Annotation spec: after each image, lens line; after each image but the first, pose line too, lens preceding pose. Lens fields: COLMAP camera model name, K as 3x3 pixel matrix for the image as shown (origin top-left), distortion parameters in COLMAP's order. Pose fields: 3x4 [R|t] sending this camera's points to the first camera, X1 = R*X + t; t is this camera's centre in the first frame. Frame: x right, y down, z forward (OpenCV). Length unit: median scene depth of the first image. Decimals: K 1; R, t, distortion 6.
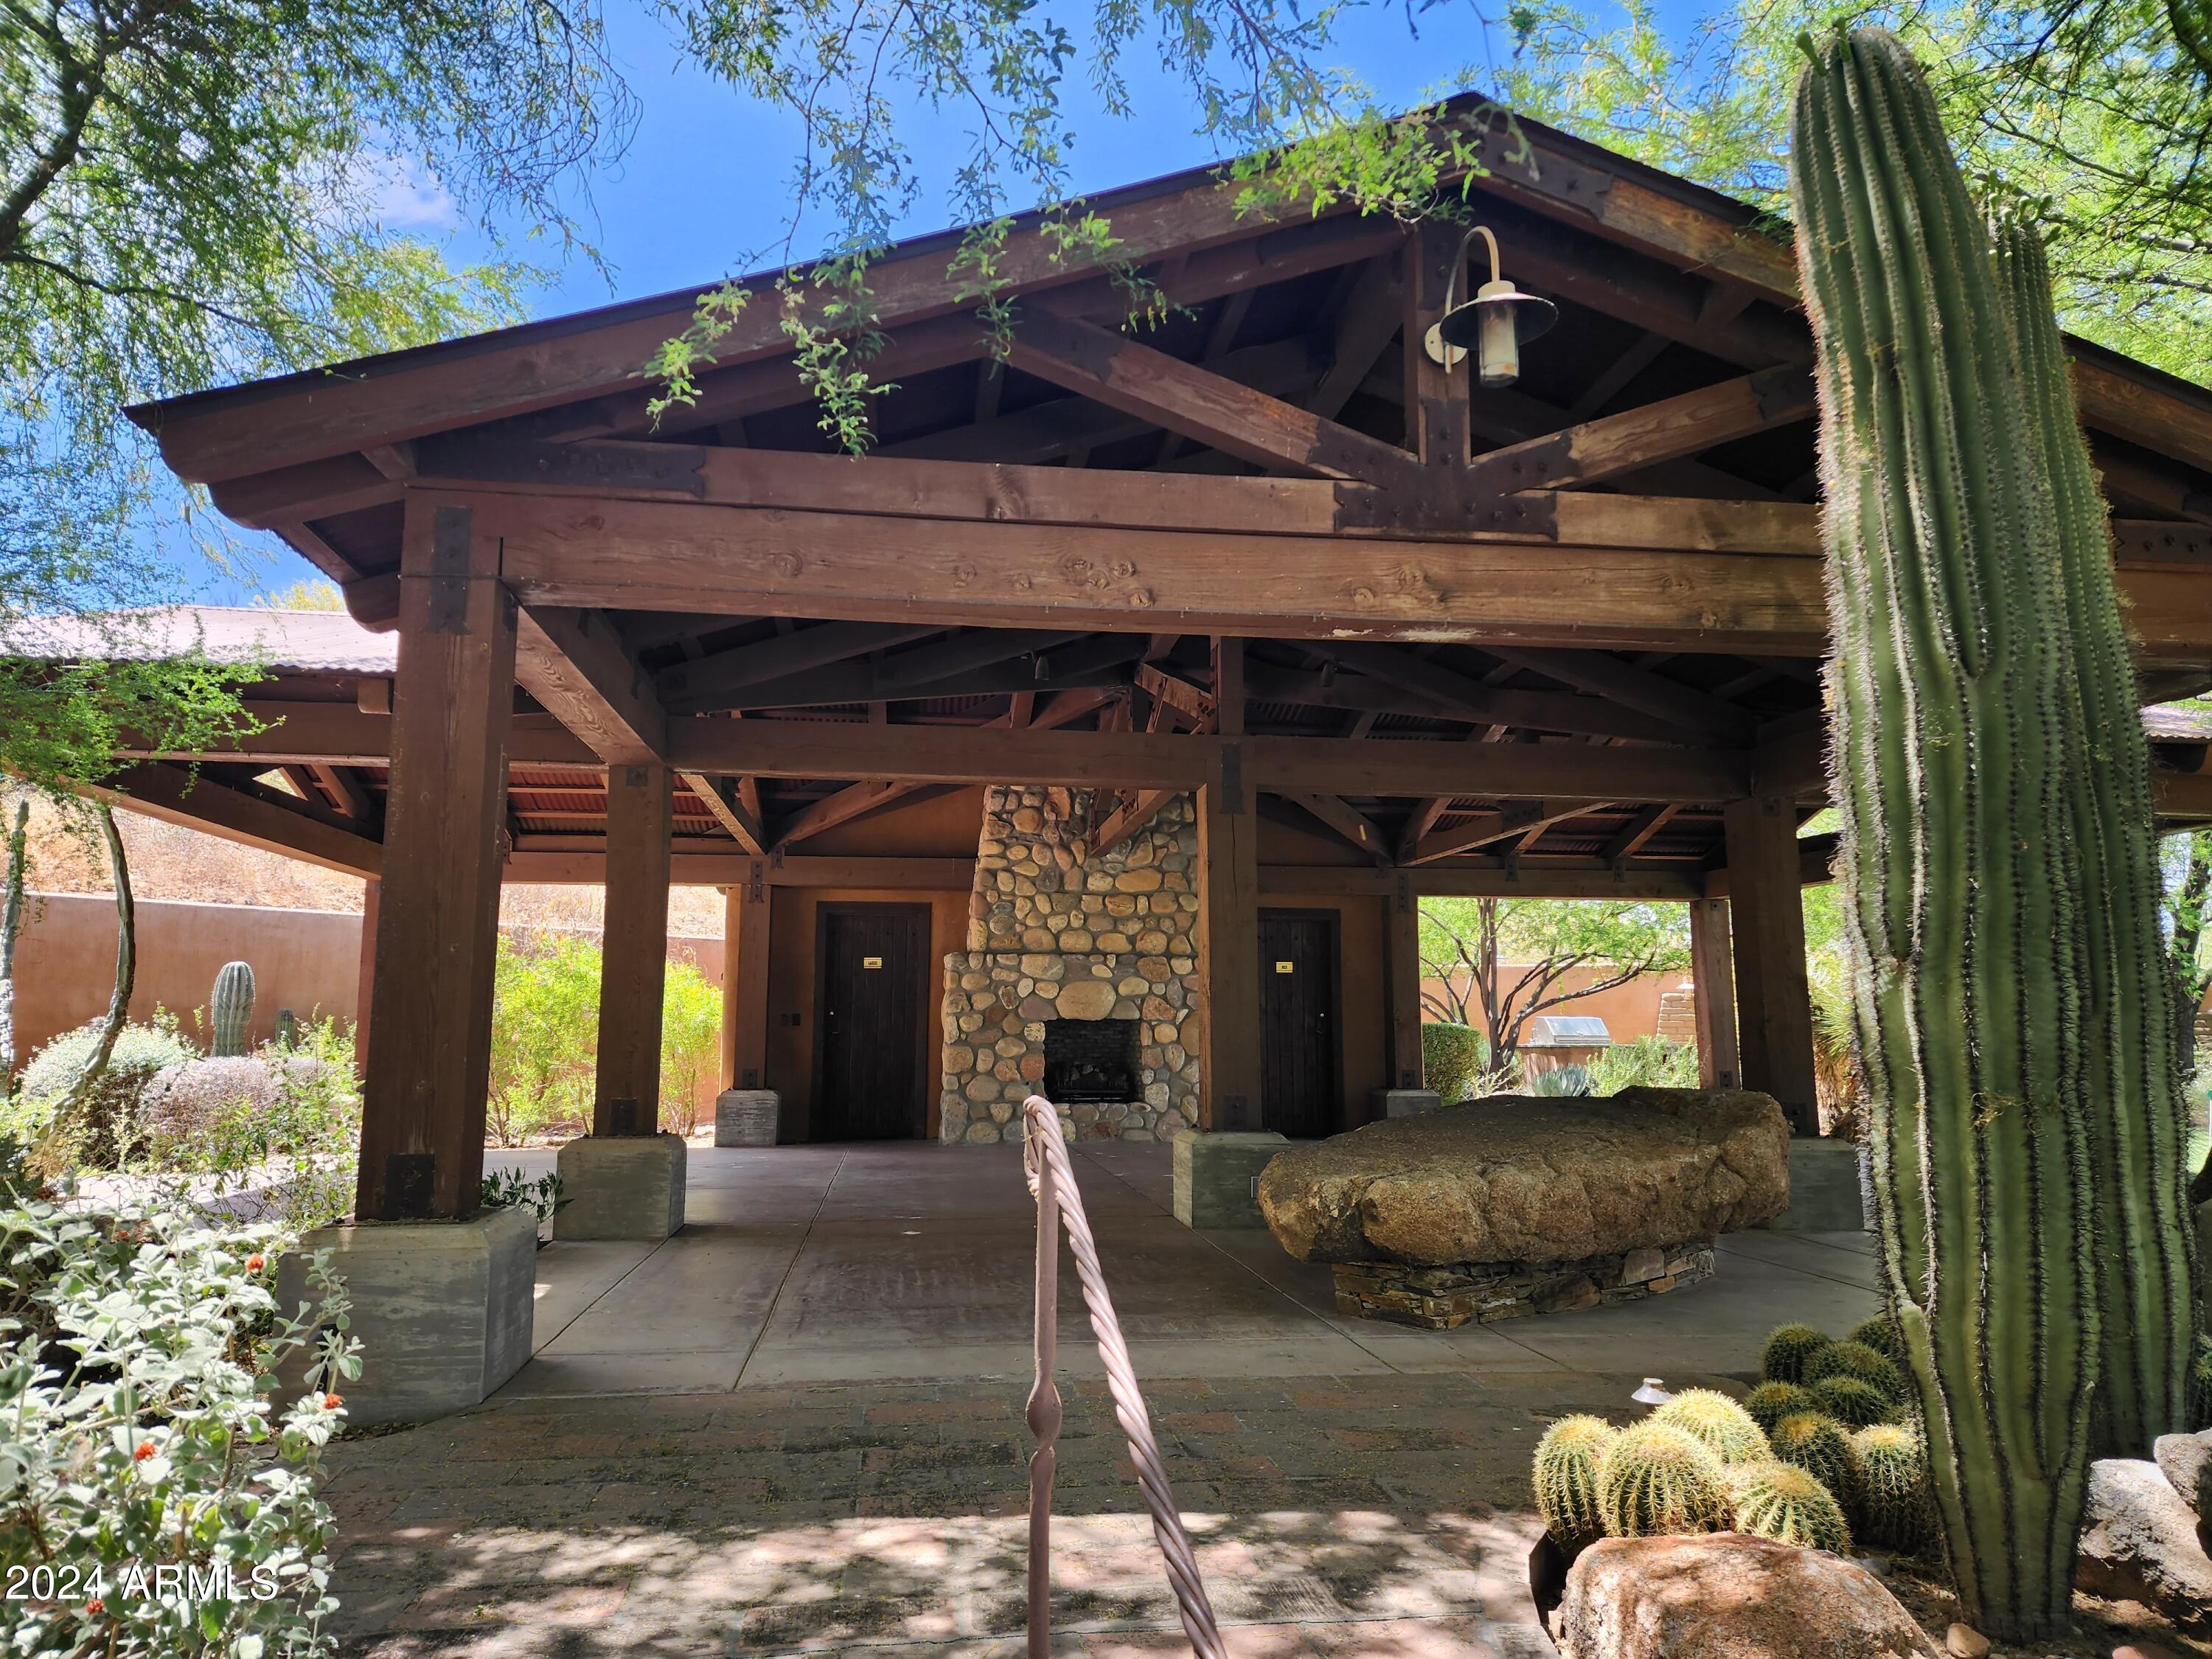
lens RADIAL K [[1529.2, 0, 1106.0], [0, 1529.2, 829.5], [0, 0, 1]] dist [0.158445, -0.072162]
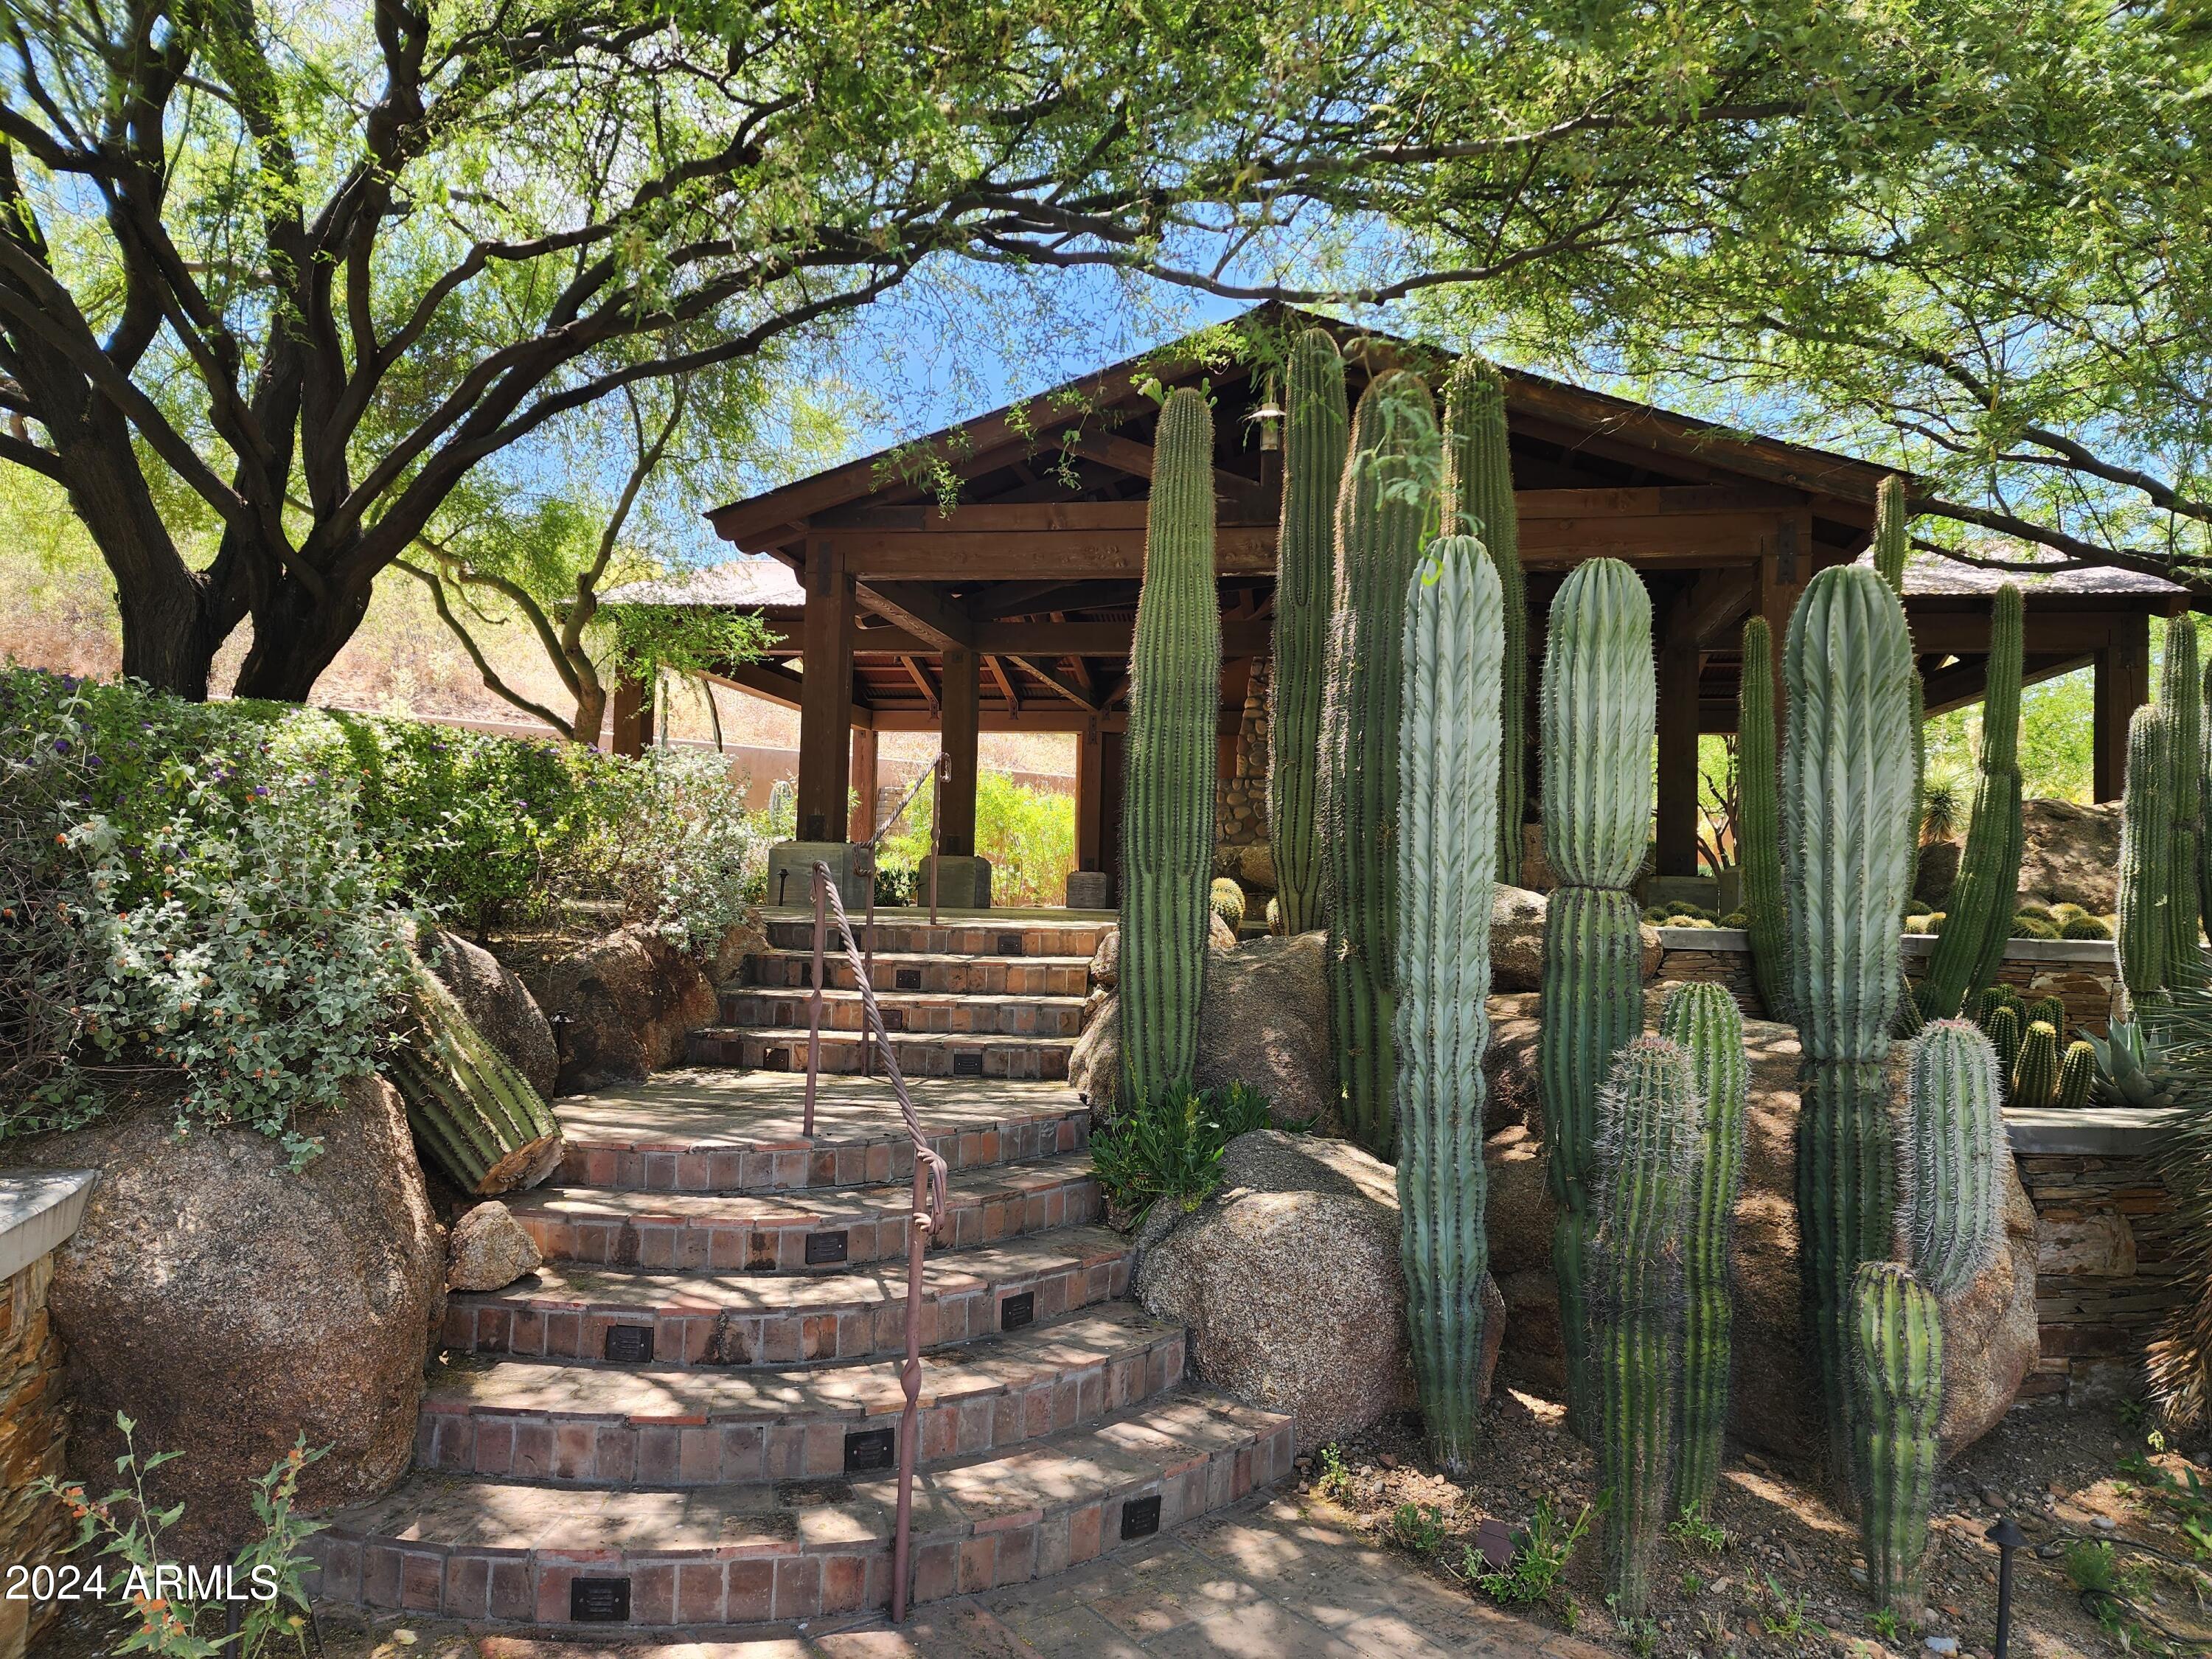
lens RADIAL K [[1529.2, 0, 1106.0], [0, 1529.2, 829.5], [0, 0, 1]] dist [0.158445, -0.072162]
pose [[0.952662, 0.013871, -0.303715, 0.508522], [0.009180, 0.997191, 0.074337, 0.045721], [0.303893, -0.073606, 0.949858, -0.793794]]
